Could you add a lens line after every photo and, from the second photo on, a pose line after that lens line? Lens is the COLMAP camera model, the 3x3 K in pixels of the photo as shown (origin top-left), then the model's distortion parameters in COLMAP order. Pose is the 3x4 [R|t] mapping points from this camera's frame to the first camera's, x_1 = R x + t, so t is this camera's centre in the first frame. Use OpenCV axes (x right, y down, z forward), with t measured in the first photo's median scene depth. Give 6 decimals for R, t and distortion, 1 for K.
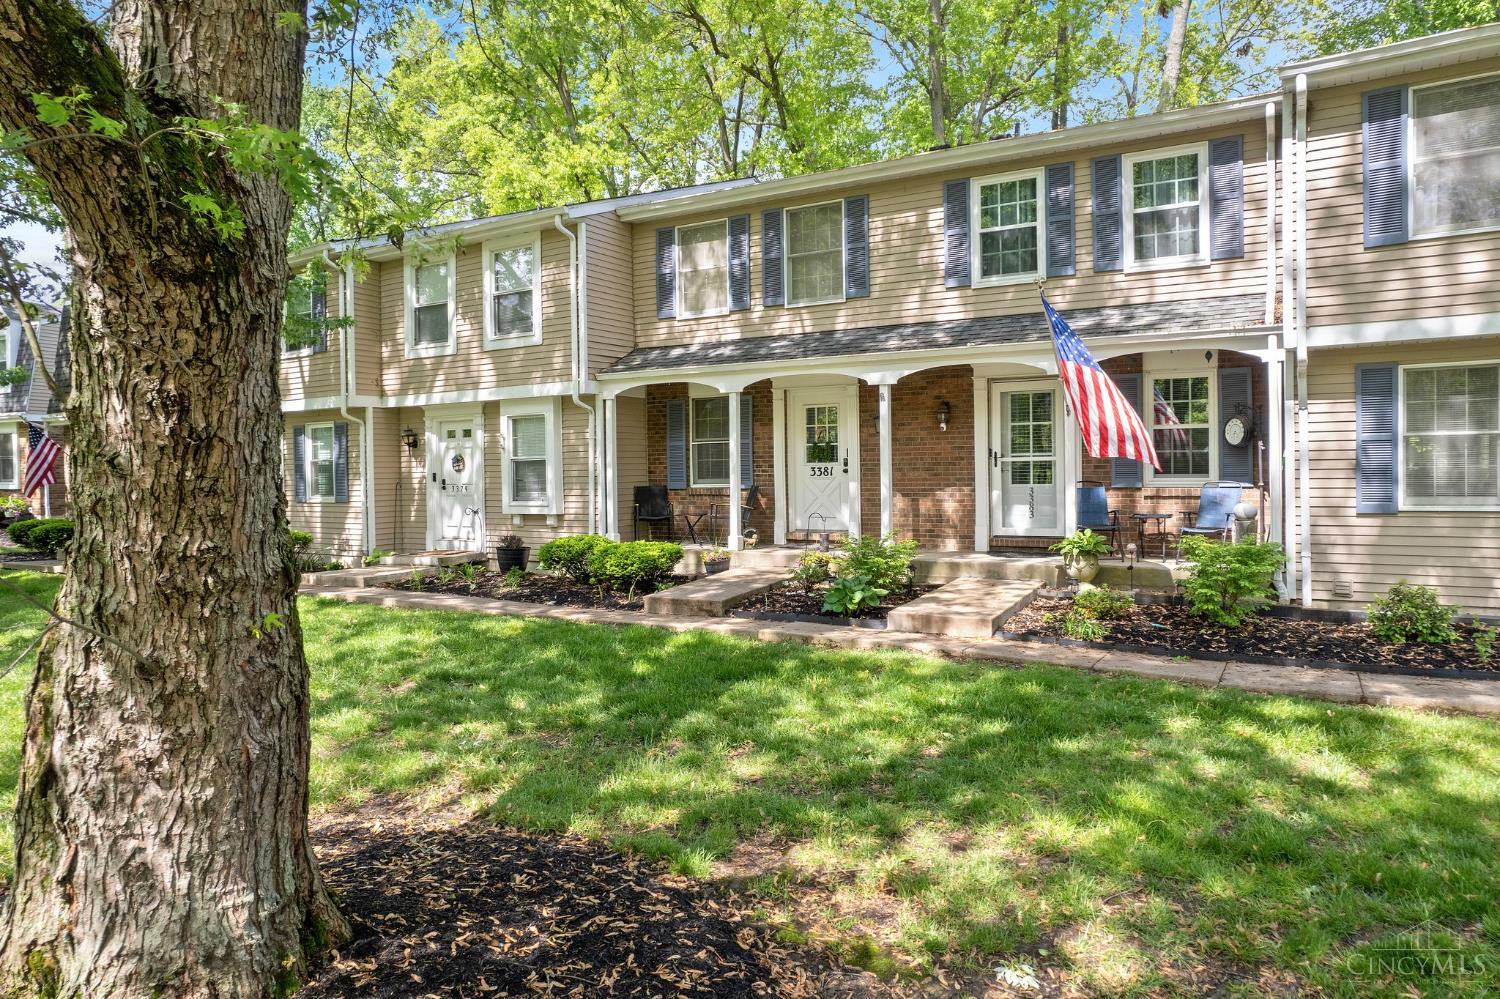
lens RADIAL K [[991.0, 0, 753.4], [0, 991.0, 485.6], [0, 0, 1]] dist [-0.060079, 0.044353]
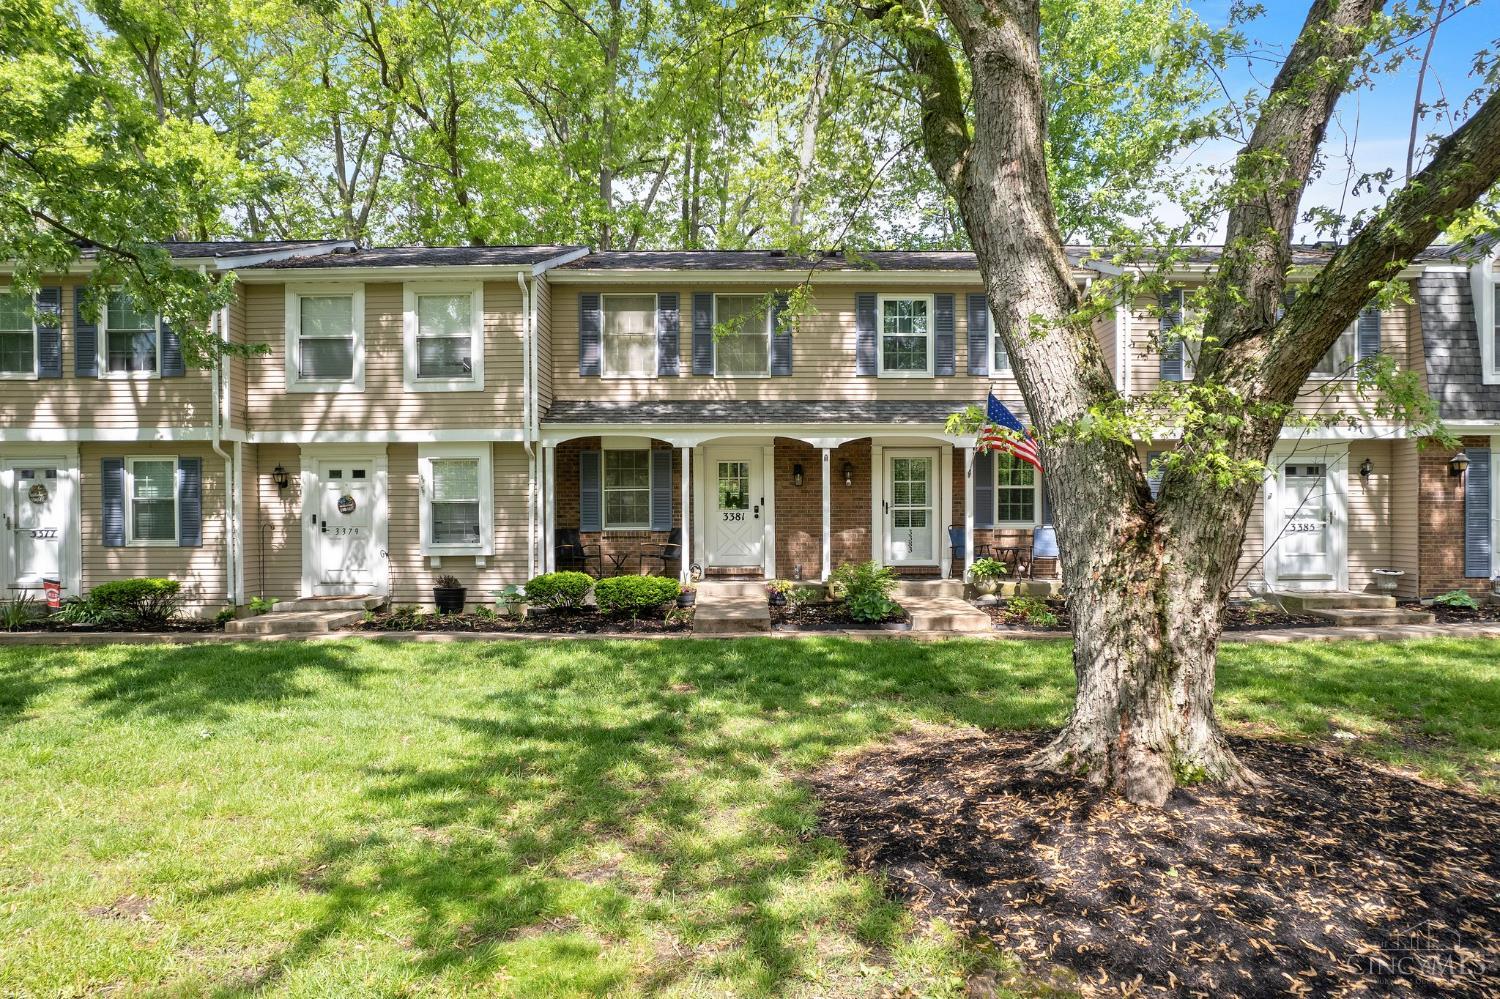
lens RADIAL K [[991.0, 0, 747.9], [0, 991.0, 515.1], [0, 0, 1]] dist [-0.060079, 0.044353]
pose [[0.851990, 0.011451, 0.523433, -0.563479], [0.001166, 0.999717, -0.023767, 0.013054], [-0.523557, 0.020859, 0.851735, -0.024885]]
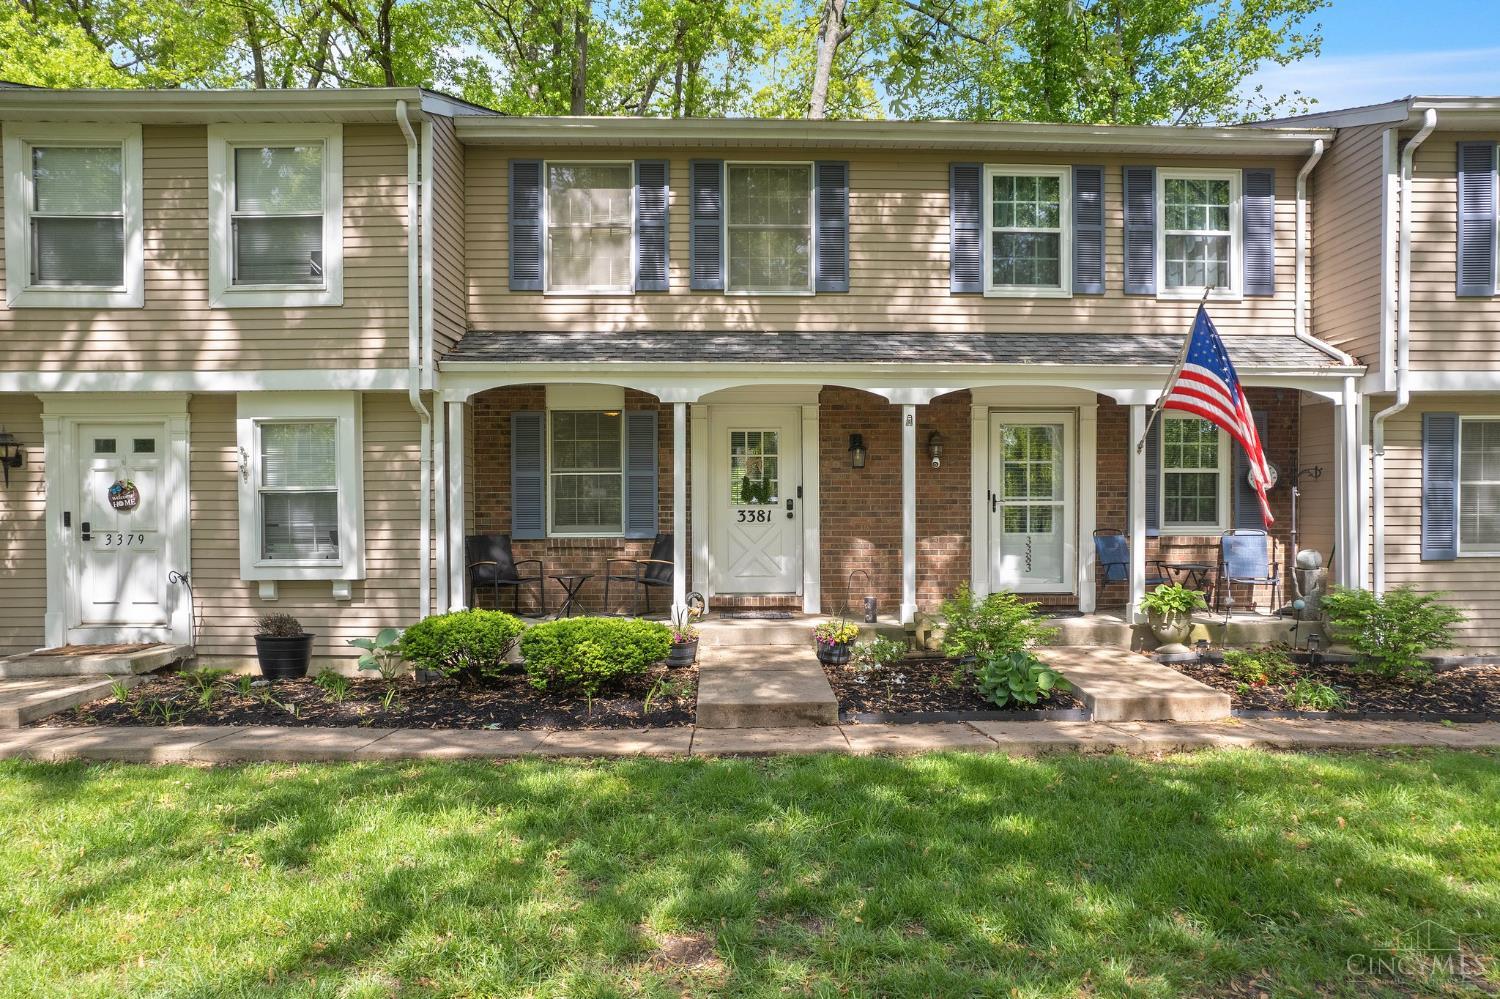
lens RADIAL K [[991.0, 0, 752.1], [0, 991.0, 528.8], [0, 0, 1]] dist [-0.060079, 0.044353]
pose [[0.843119, 0.005721, 0.537696, -0.356126], [0.000196, 0.999940, -0.010946, 0.004343], [-0.537726, 0.009334, 0.843068, 0.375647]]
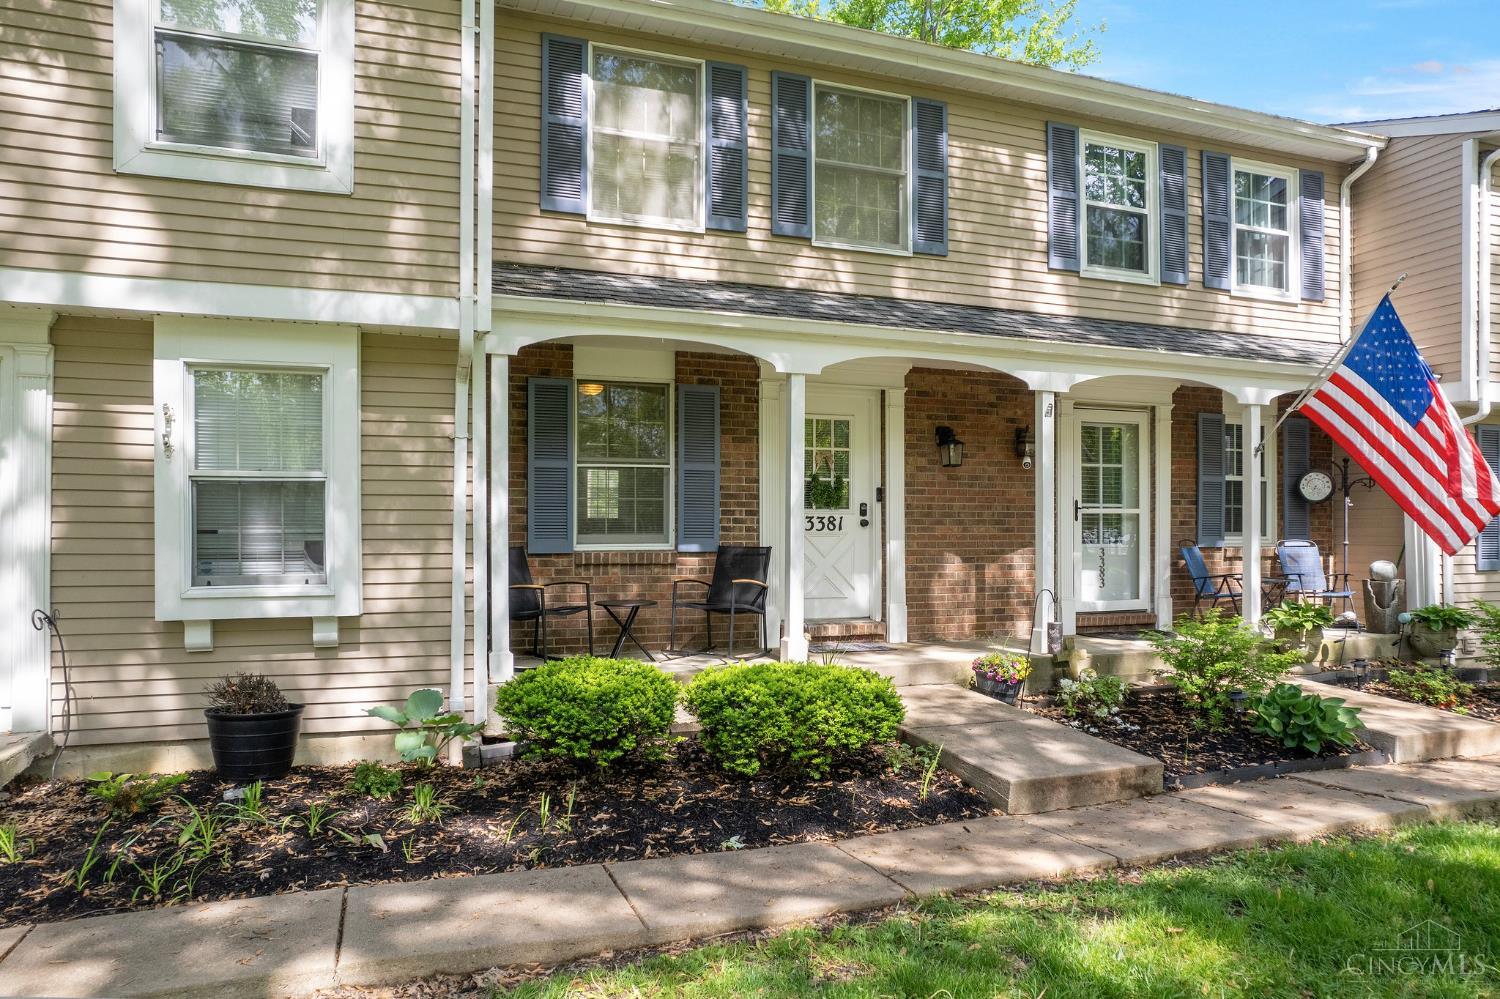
lens RADIAL K [[991.0, 0, 742.7], [0, 991.0, 512.8], [0, 0, 1]] dist [-0.060079, 0.044353]
pose [[0.626688, 0.028218, 0.778760, -0.458792], [0.002602, 0.999263, -0.038301, 0.002880], [-0.779266, 0.026030, 0.626152, 0.683901]]
